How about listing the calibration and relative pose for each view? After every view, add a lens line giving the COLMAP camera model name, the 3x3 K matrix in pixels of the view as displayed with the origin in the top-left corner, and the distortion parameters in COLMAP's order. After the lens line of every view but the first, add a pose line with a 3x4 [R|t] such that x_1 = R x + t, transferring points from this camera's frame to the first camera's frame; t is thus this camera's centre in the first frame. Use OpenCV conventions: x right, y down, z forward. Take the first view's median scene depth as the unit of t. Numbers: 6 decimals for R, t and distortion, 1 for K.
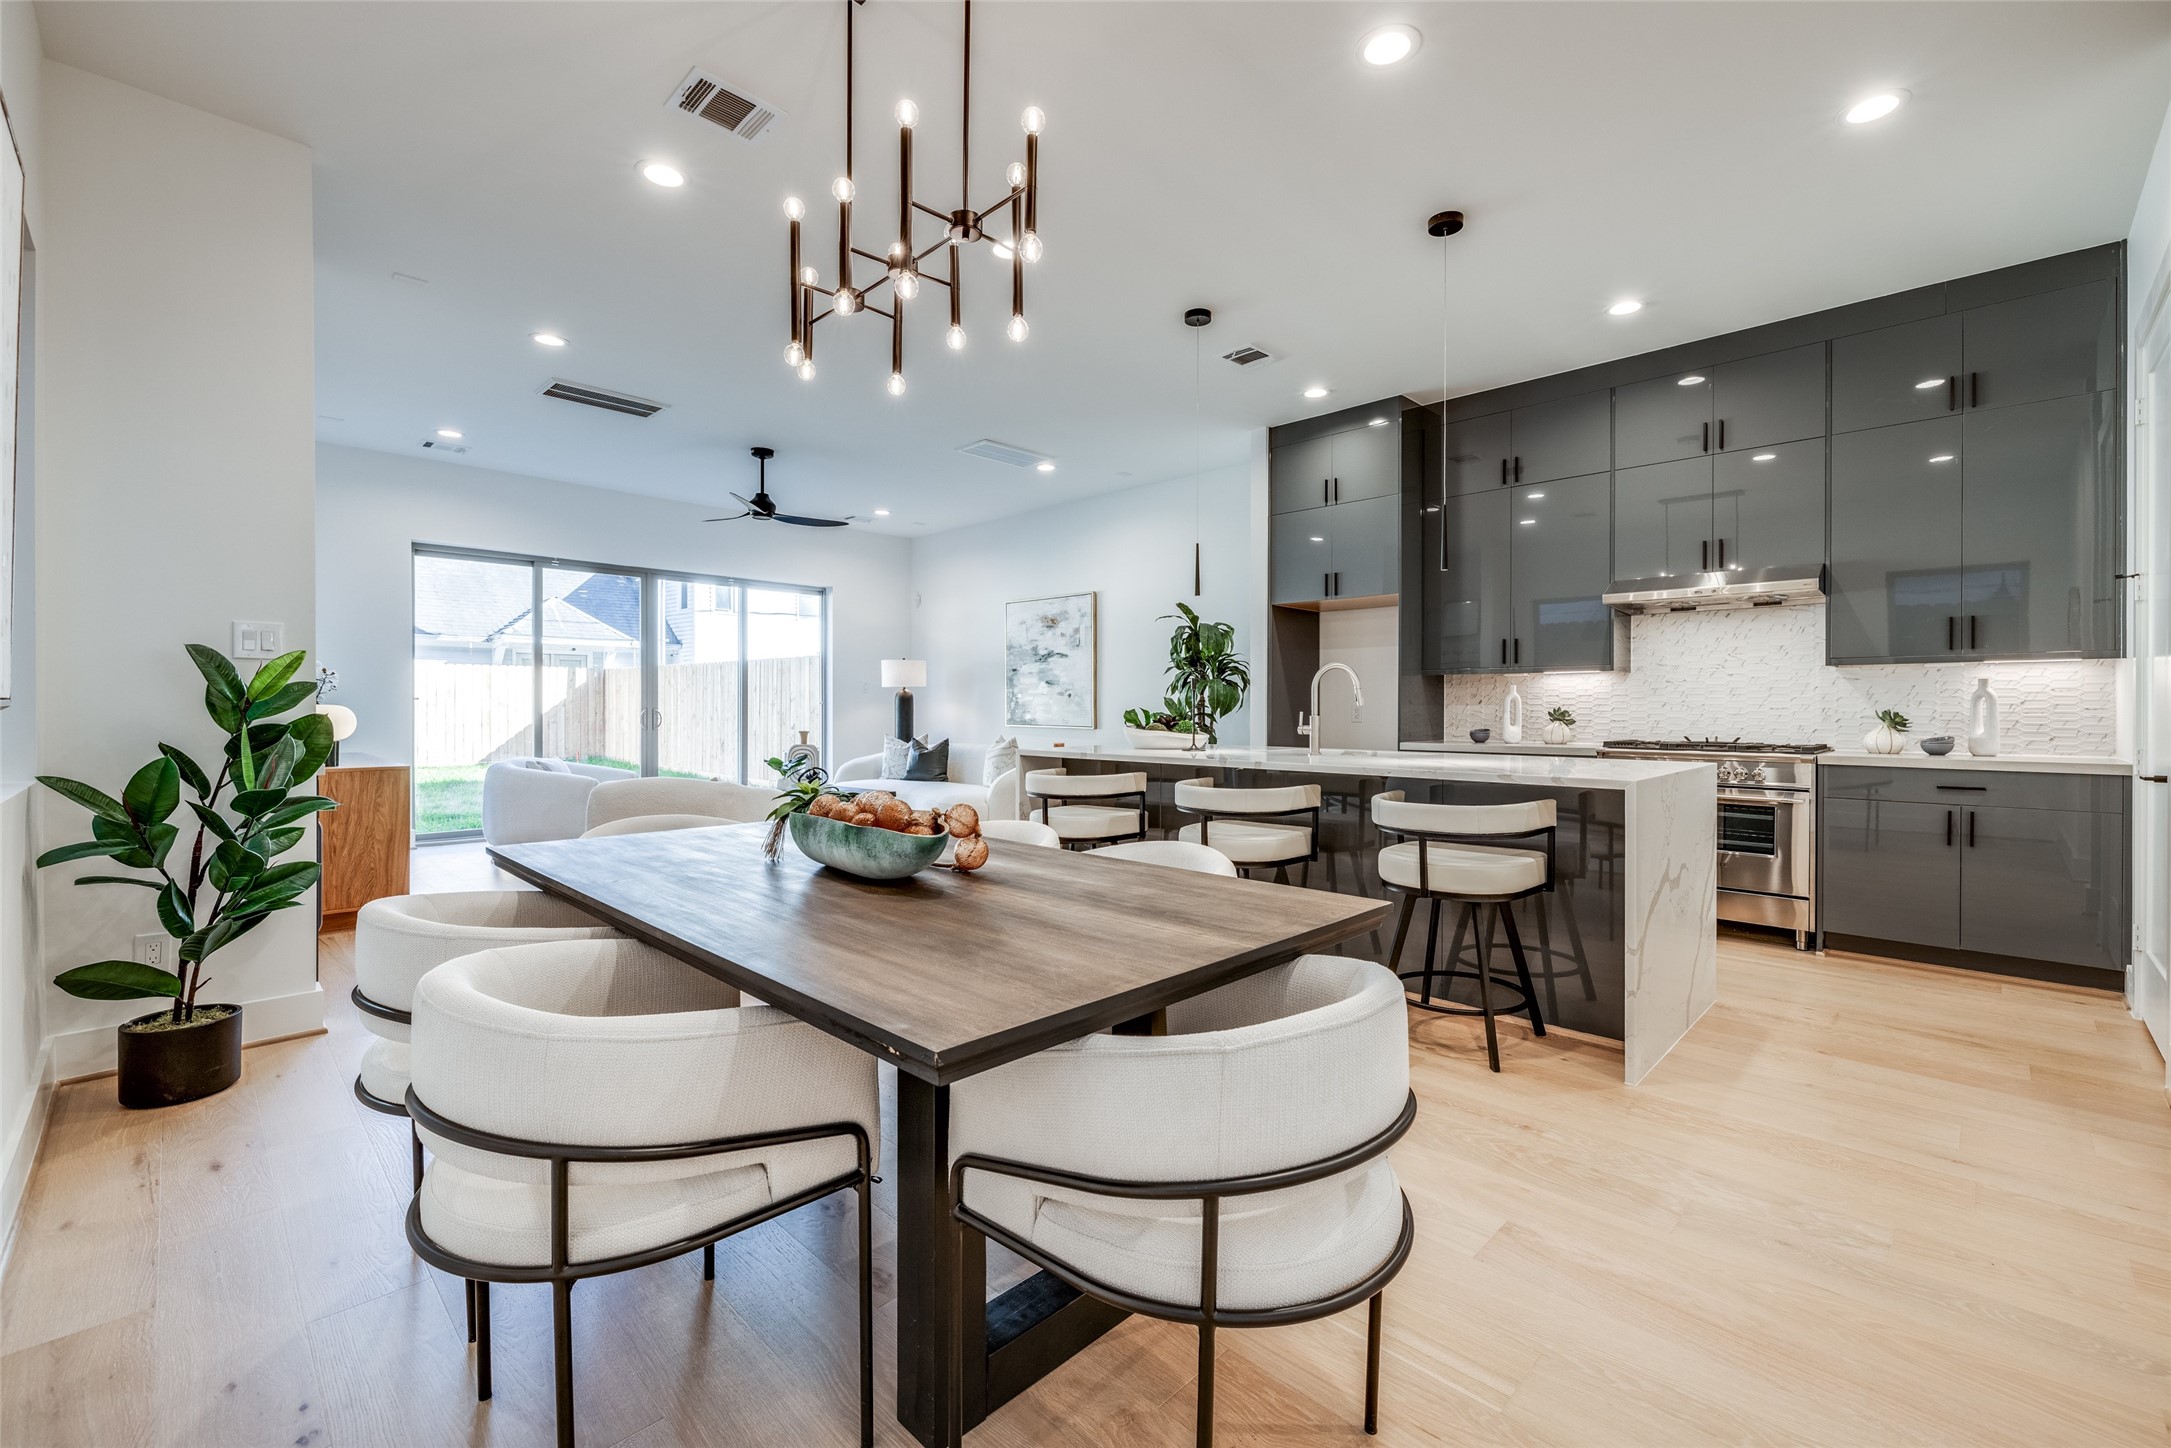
lens RADIAL K [[1115.8, 0, 1006.9], [0, 1115.8, 704.3], [0, 0, 1]] dist [0.000468, -0.001005]
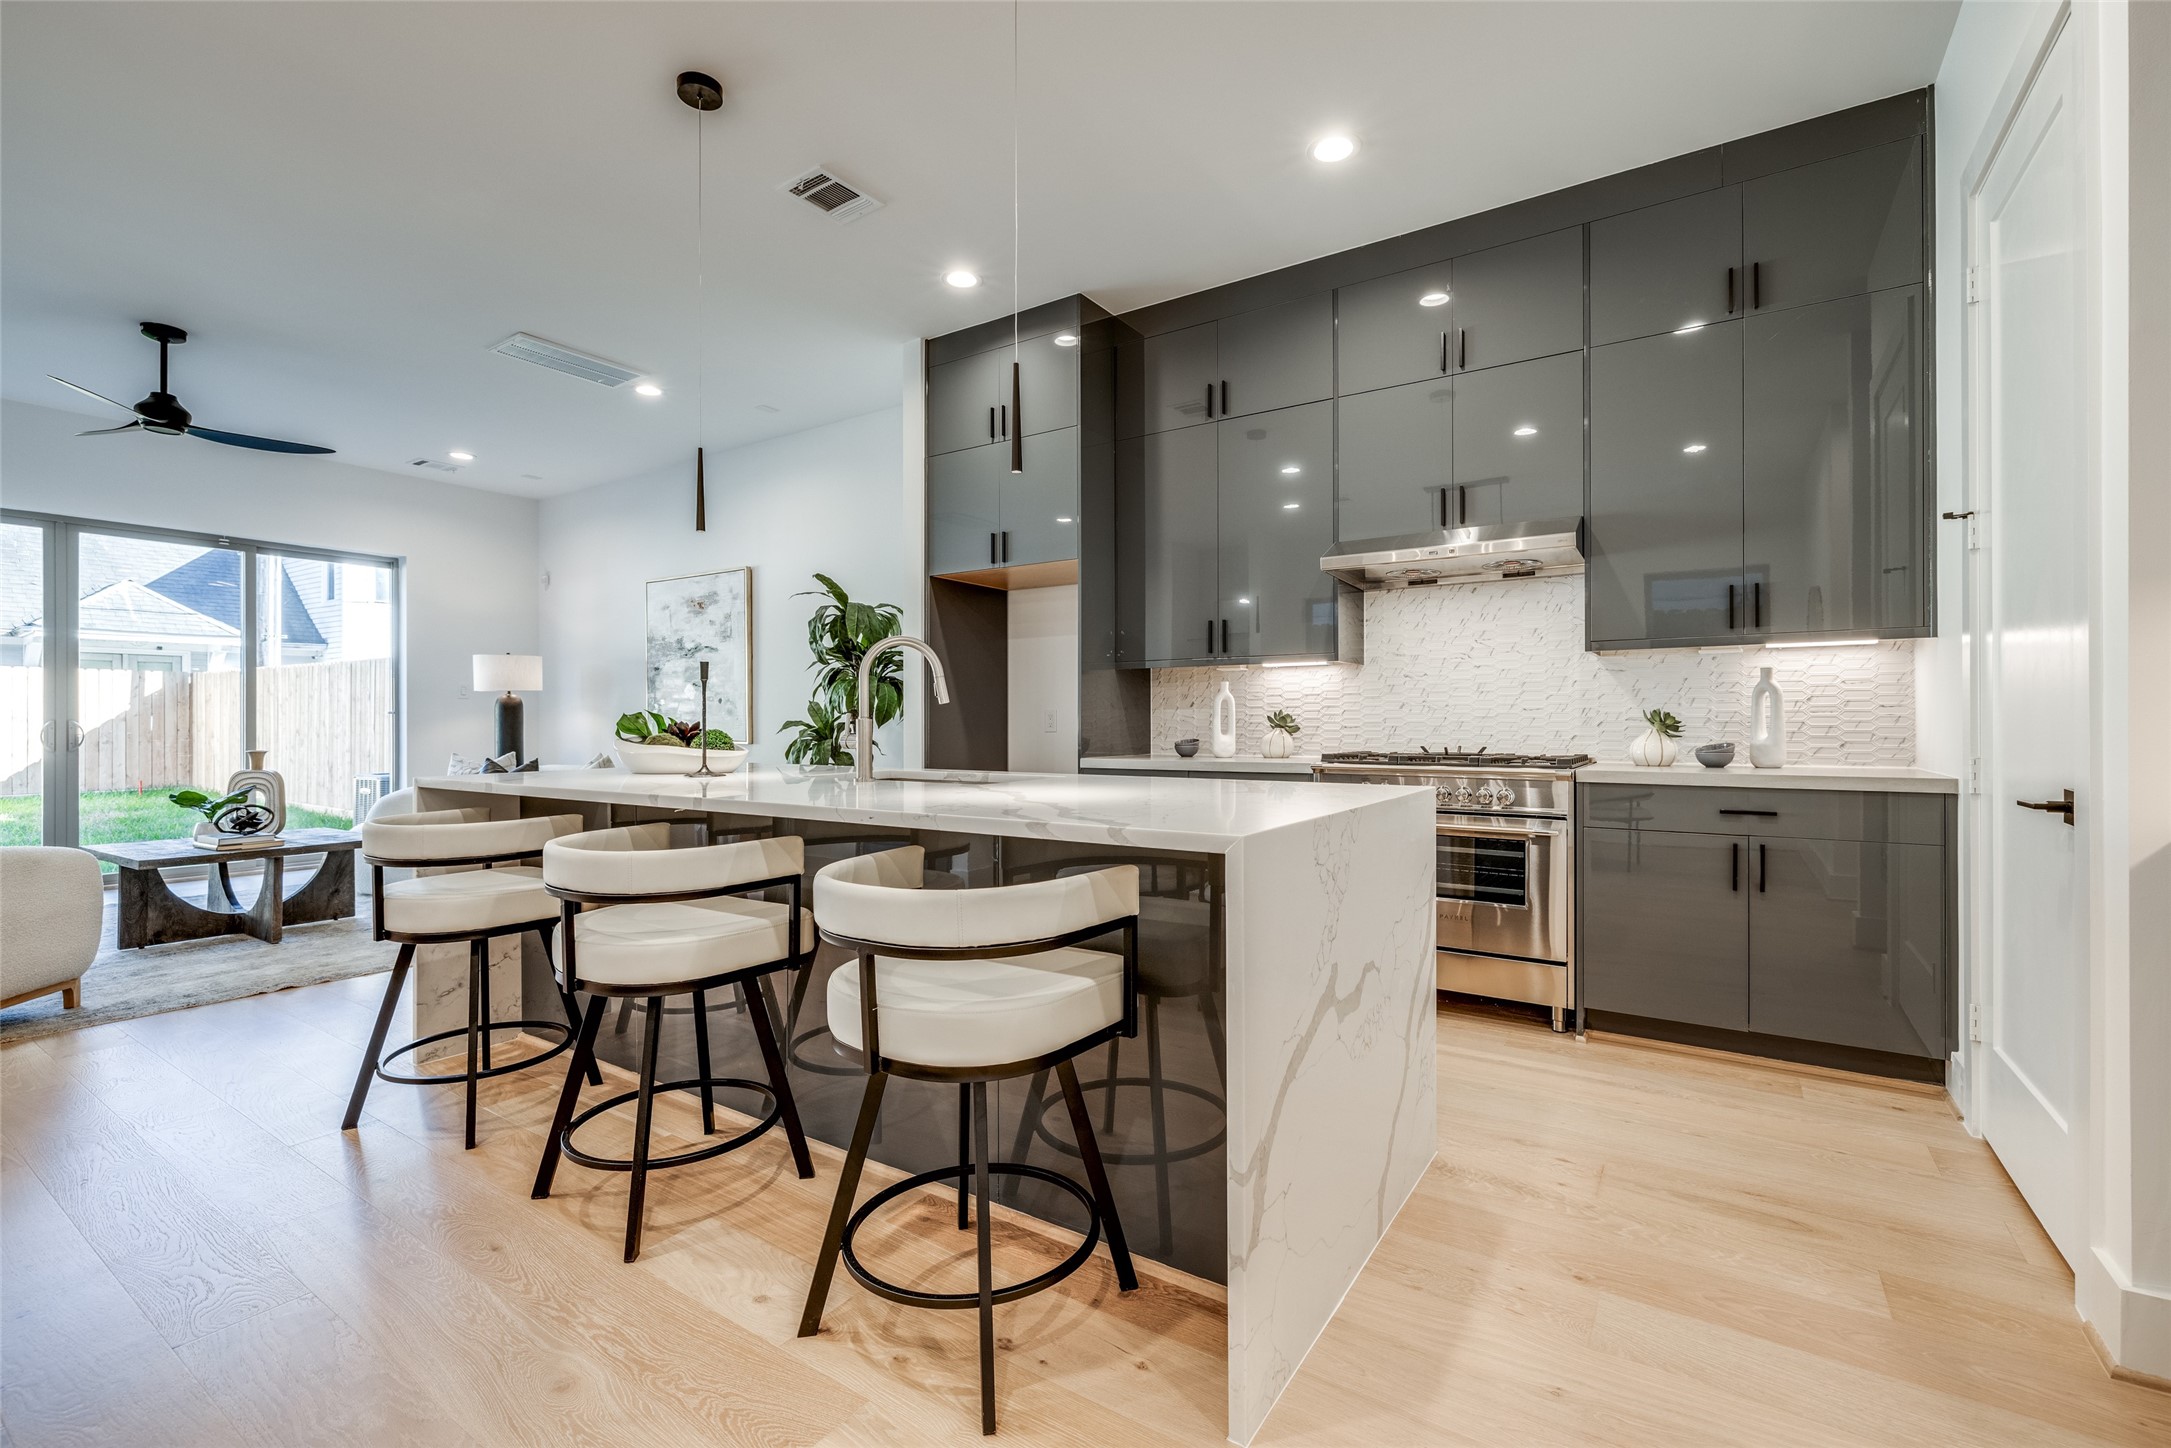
lens RADIAL K [[1076.2, 0, 1097.2], [0, 1076.2, 717.4], [0, 0, 1]] dist [-0.000730, 0.000040]
pose [[0.979439, -0.004471, 0.201689, 0.246712], [0.005054, 0.999984, -0.002379, 0.009848], [-0.201675, 0.003350, 0.979447, 0.331316]]
